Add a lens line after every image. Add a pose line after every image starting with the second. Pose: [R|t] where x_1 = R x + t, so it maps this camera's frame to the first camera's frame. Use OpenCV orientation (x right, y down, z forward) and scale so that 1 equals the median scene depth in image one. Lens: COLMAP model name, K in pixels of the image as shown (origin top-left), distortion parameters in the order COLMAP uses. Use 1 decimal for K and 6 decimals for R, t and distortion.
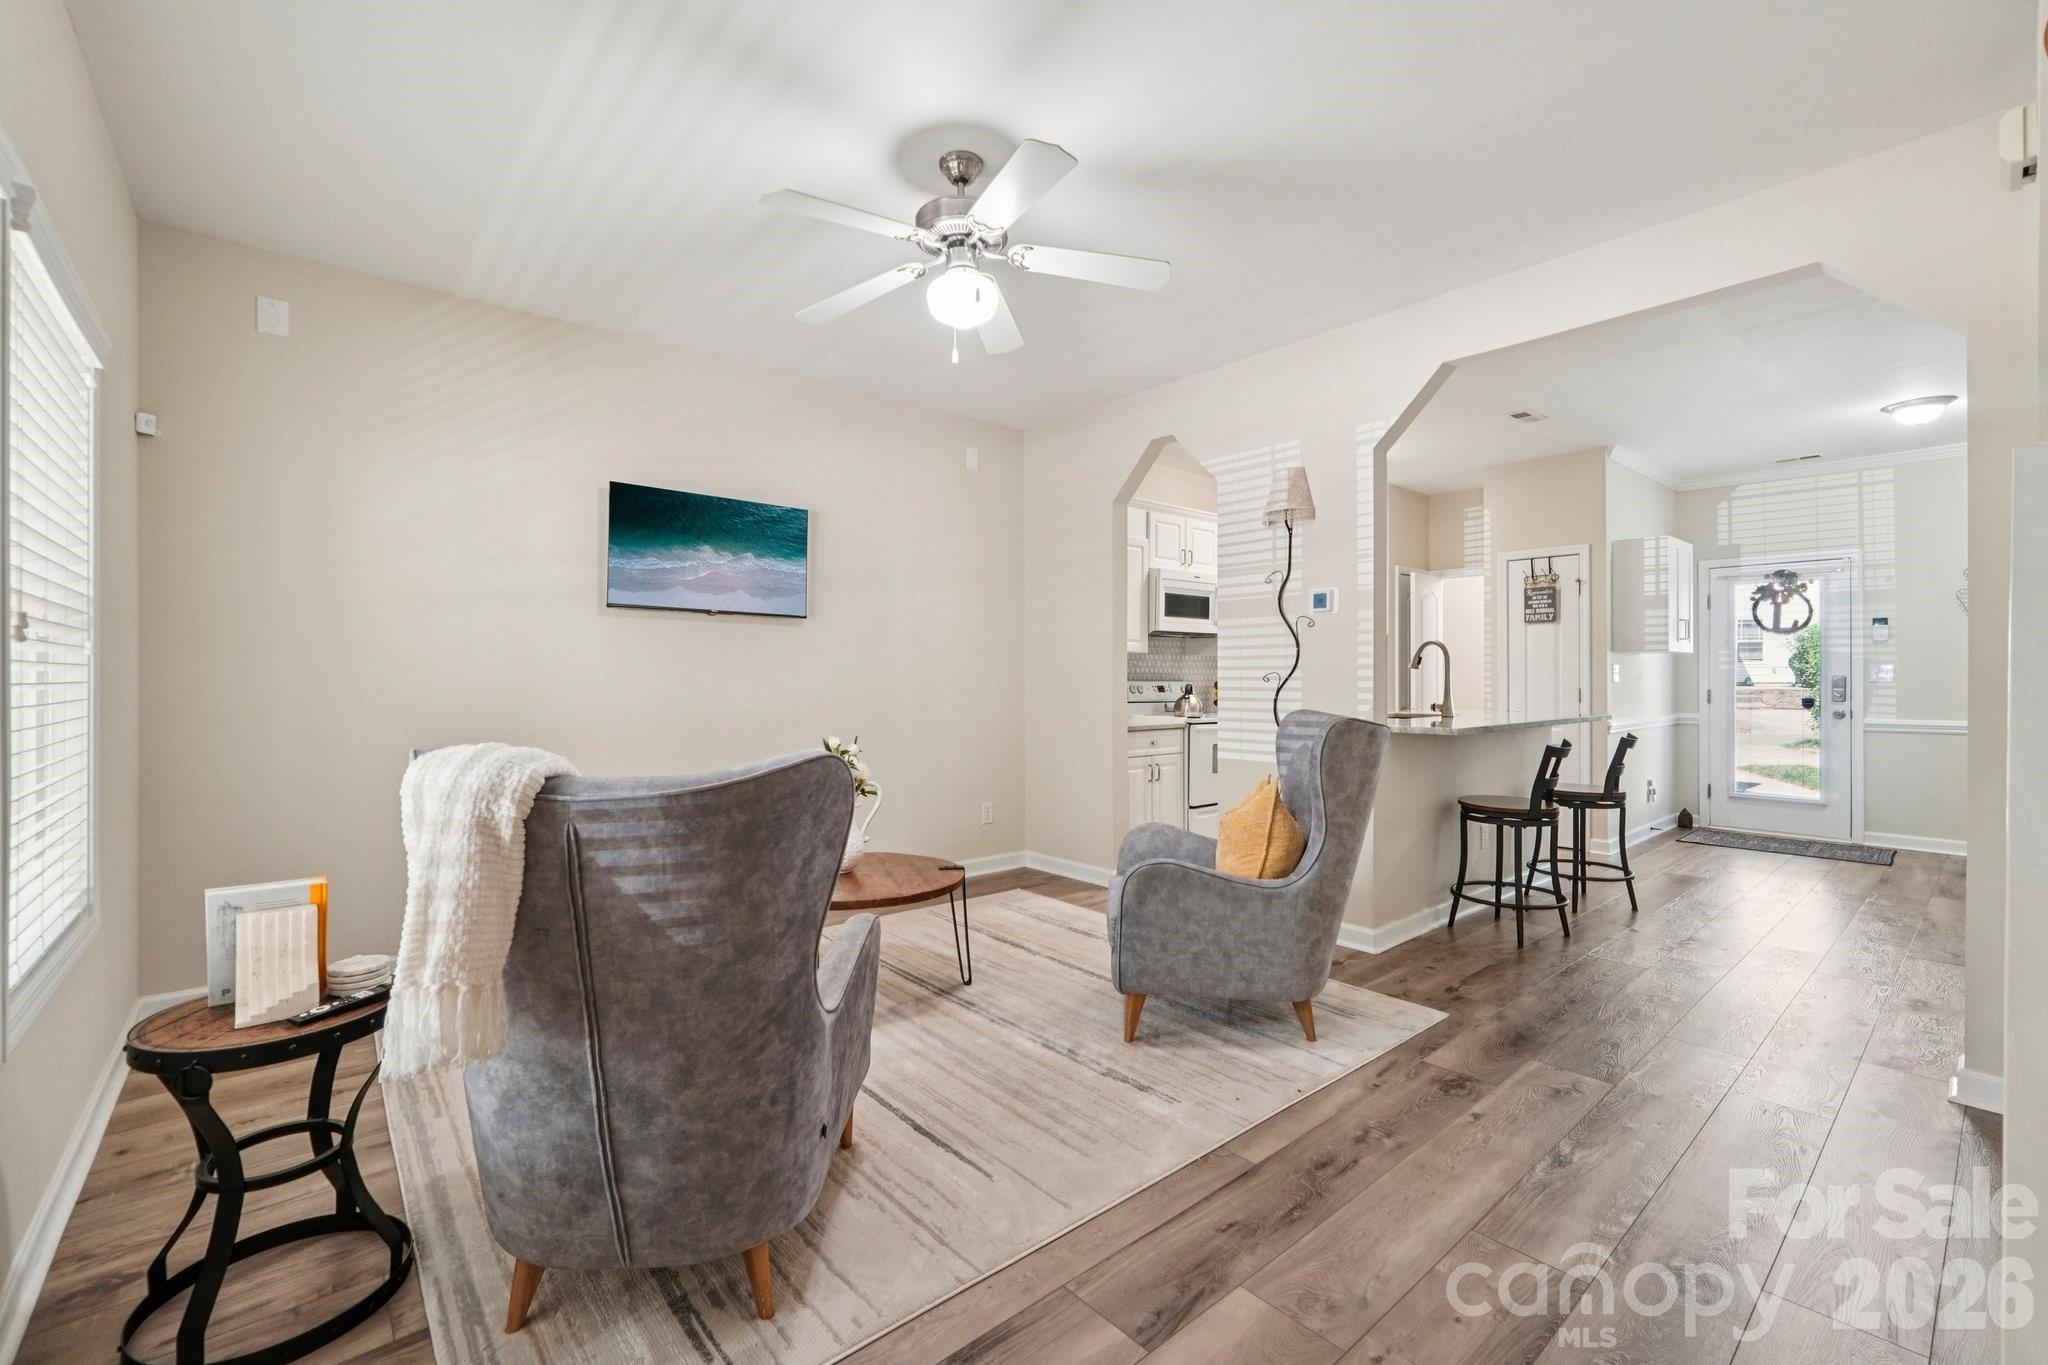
lens RADIAL K [[871.0, 0, 1023.9], [0, 871.0, 674.9], [0, 0, 1]] dist [-0.016176, 0.006398]
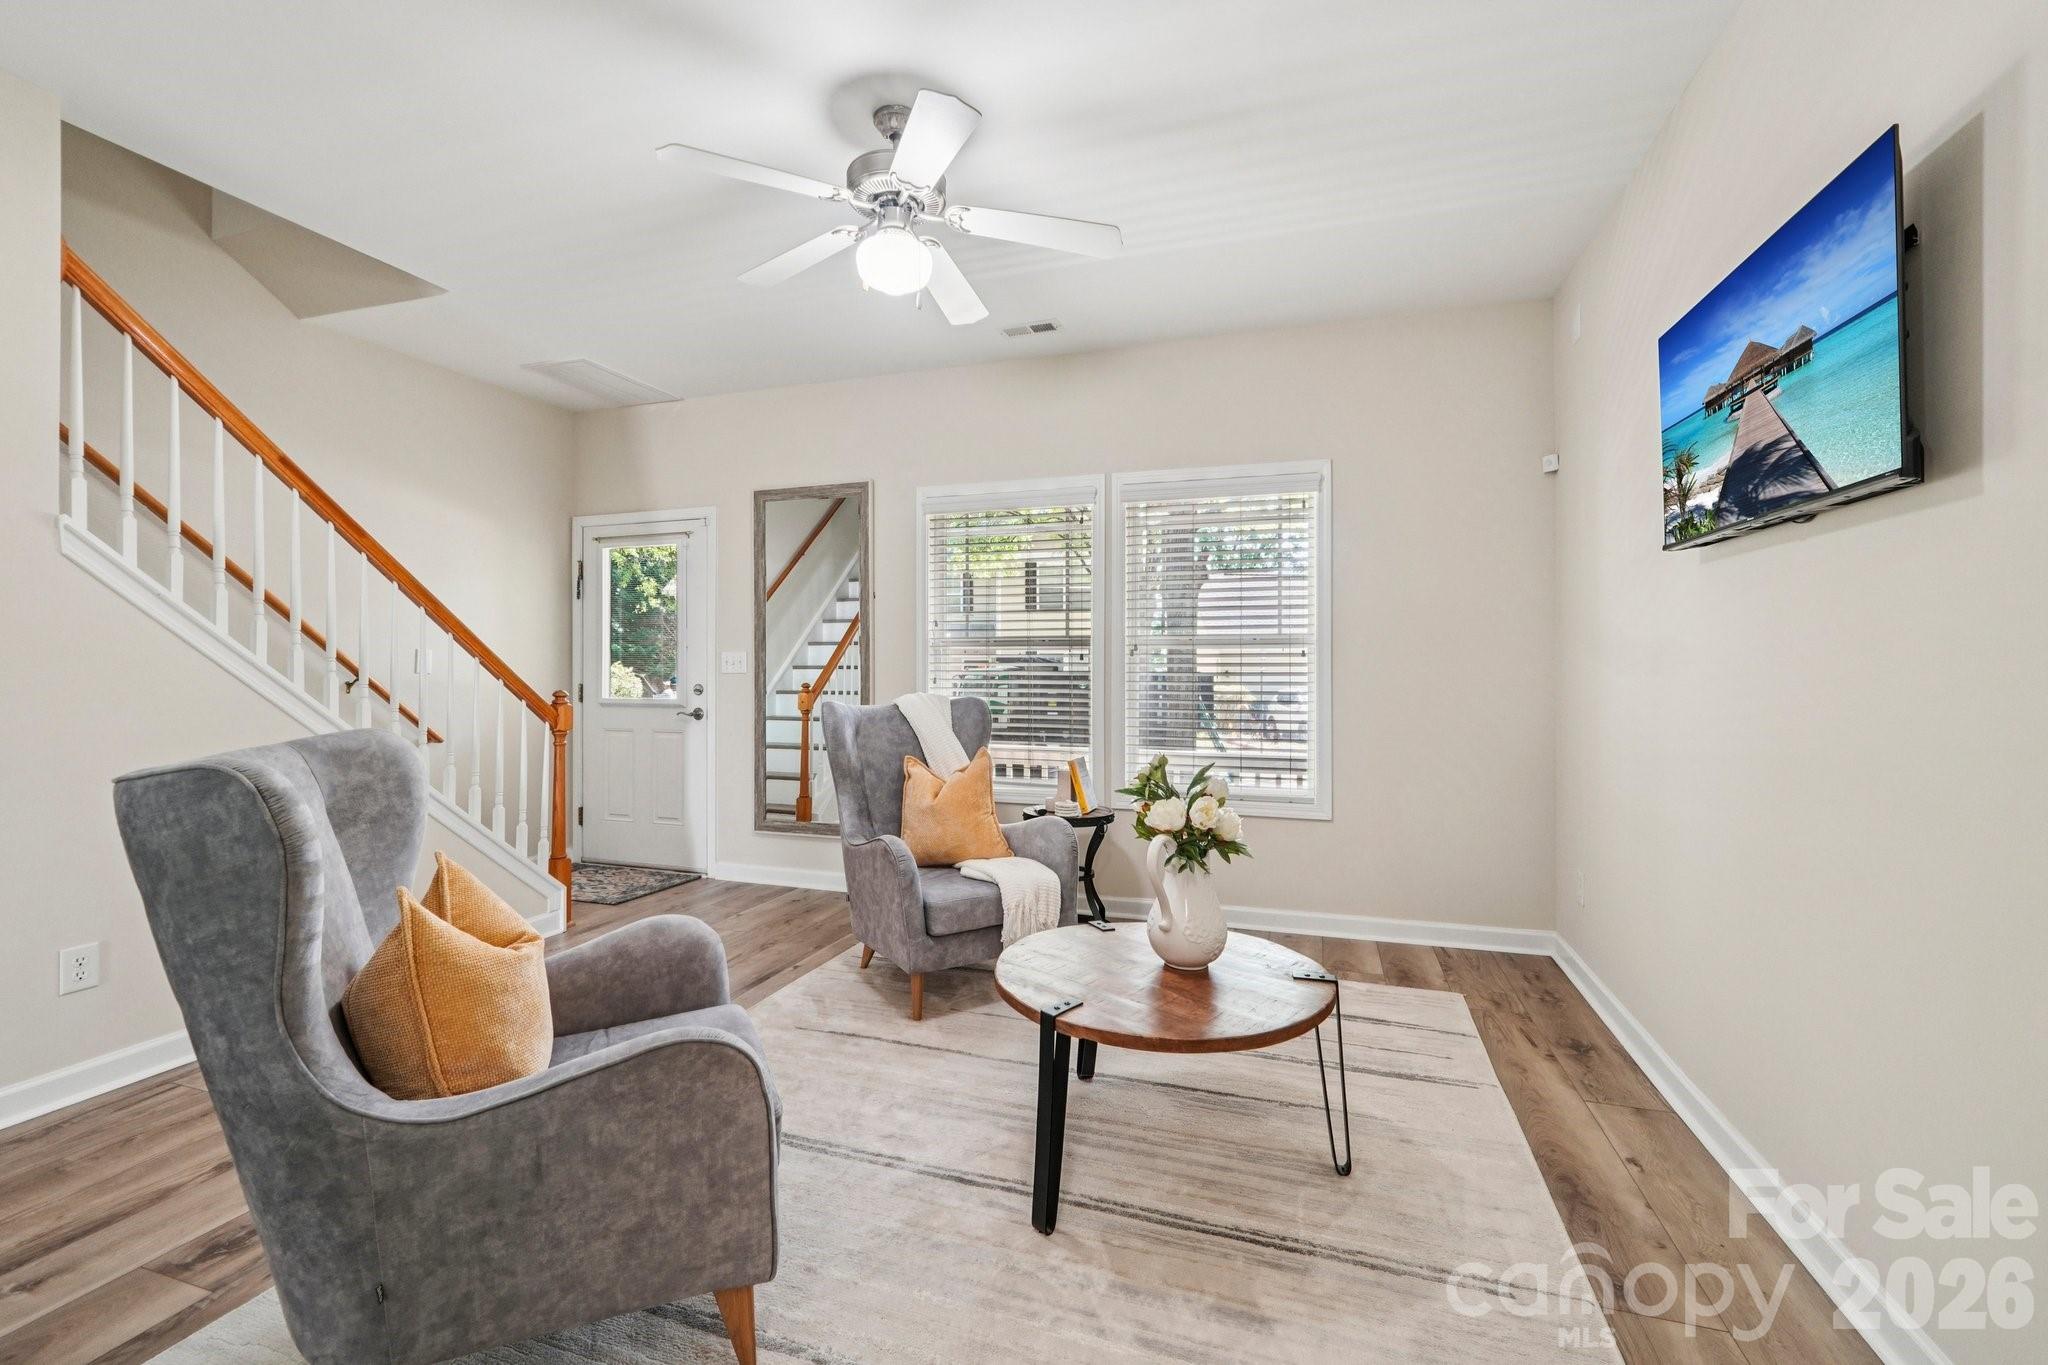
lens RADIAL K [[871.0, 0, 1023.9], [0, 871.0, 674.9], [0, 0, 1]] dist [-0.016176, 0.006398]
pose [[-0.857185, 0.002261, -0.515003, 0.184242], [0.001142, 0.999996, 0.002489, 0.003968], [0.515007, 0.001545, -0.857185, 1.210914]]
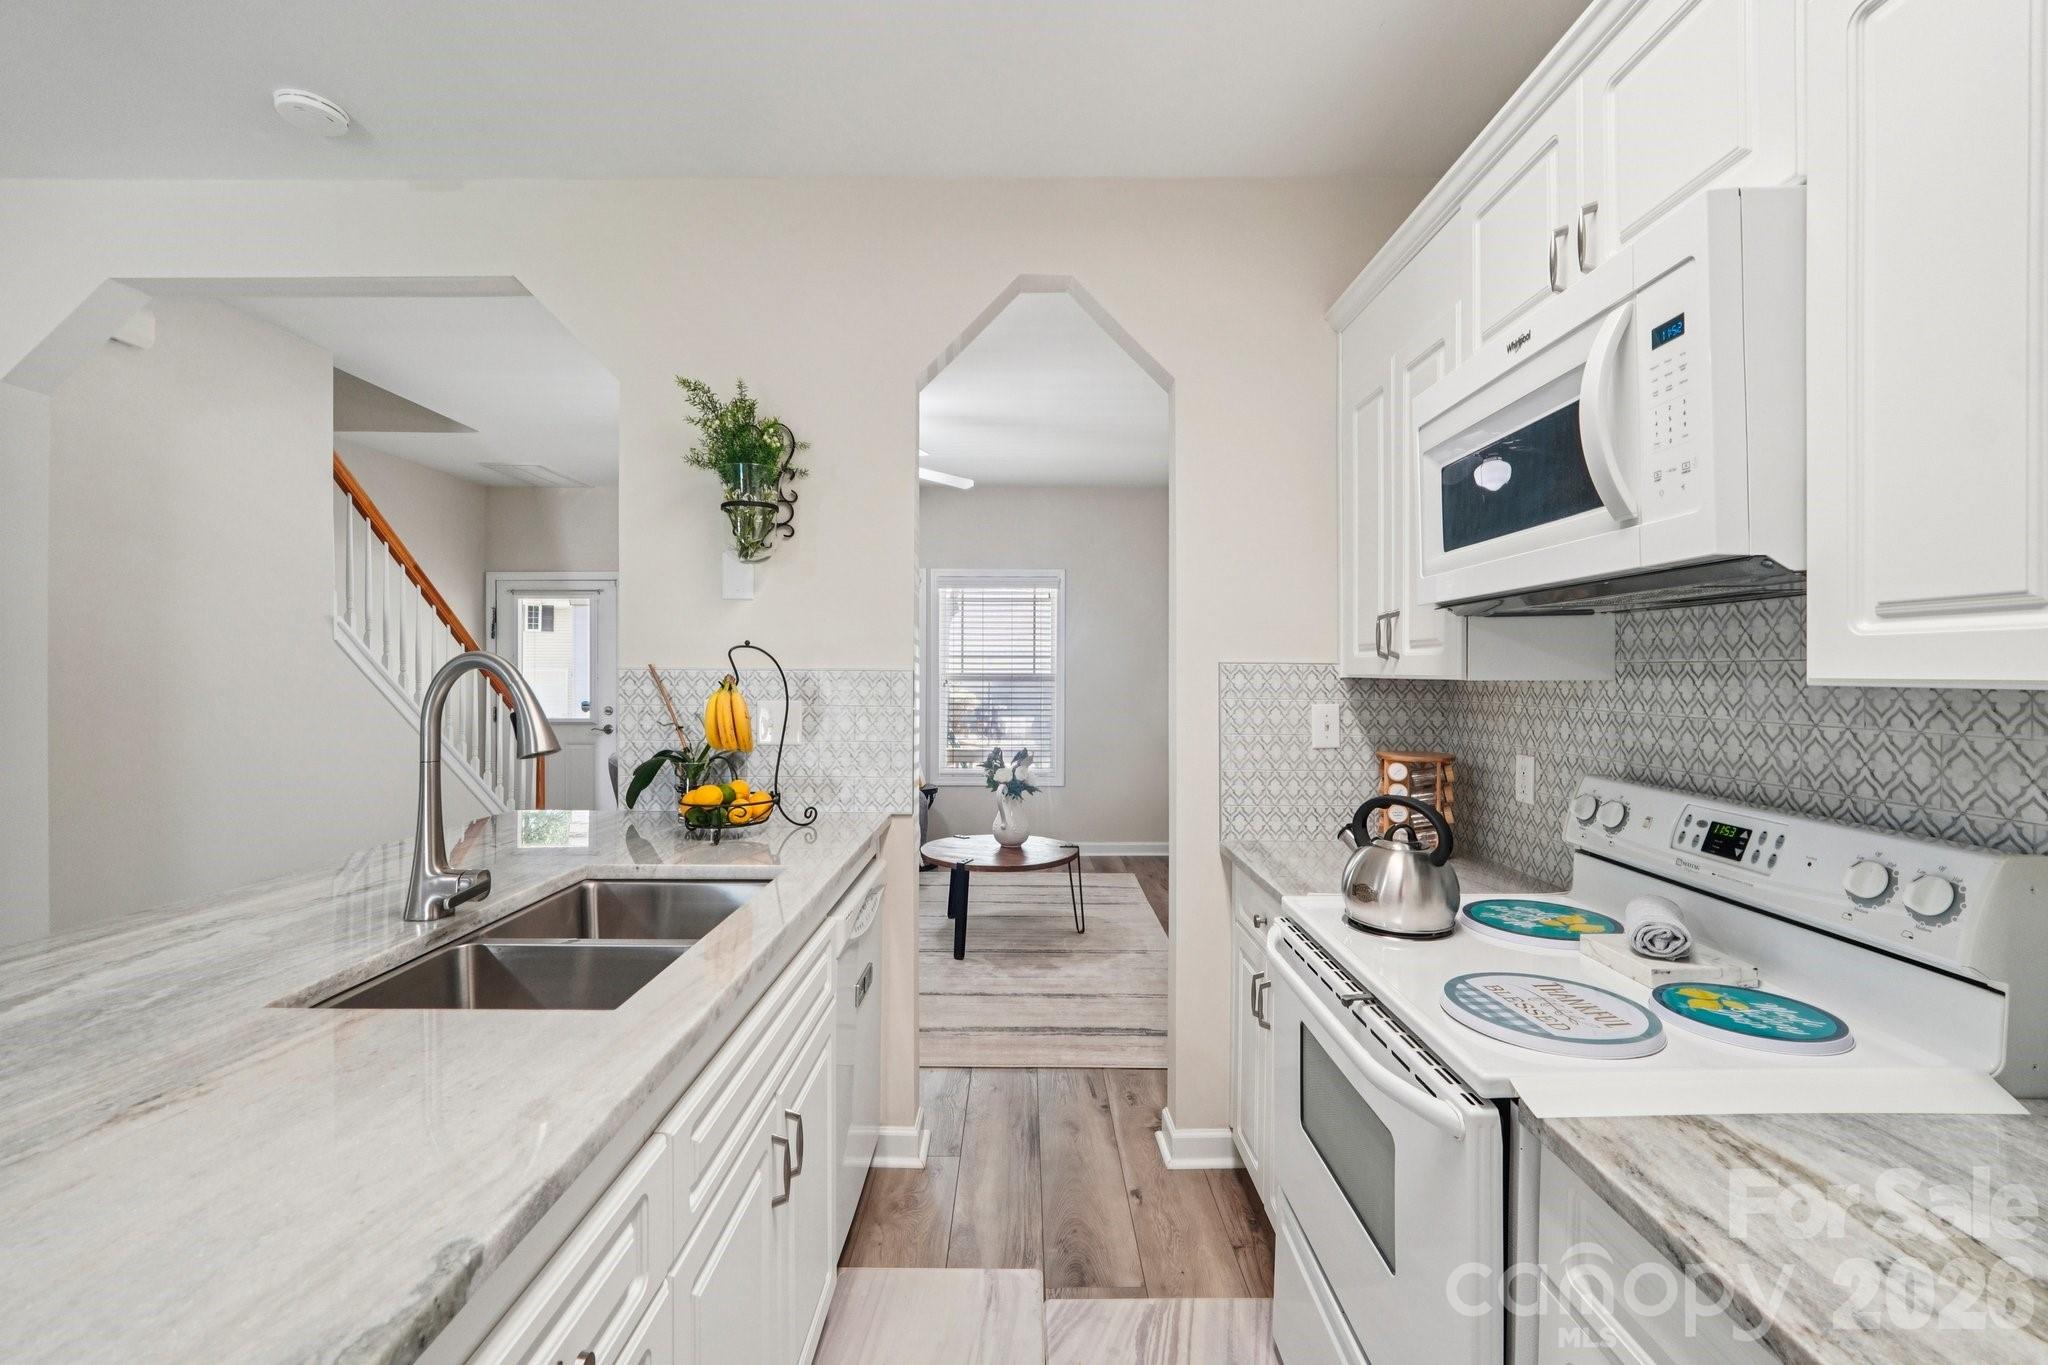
lens RADIAL K [[871.0, 0, 1023.9], [0, 871.0, 674.9], [0, 0, 1]] dist [-0.016176, 0.006398]
pose [[-0.649001, 0.000437, -0.760788, 0.668765], [0.000402, 1.000000, 0.000232, -0.038968], [0.760788, -0.000155, -0.649001, 1.548531]]
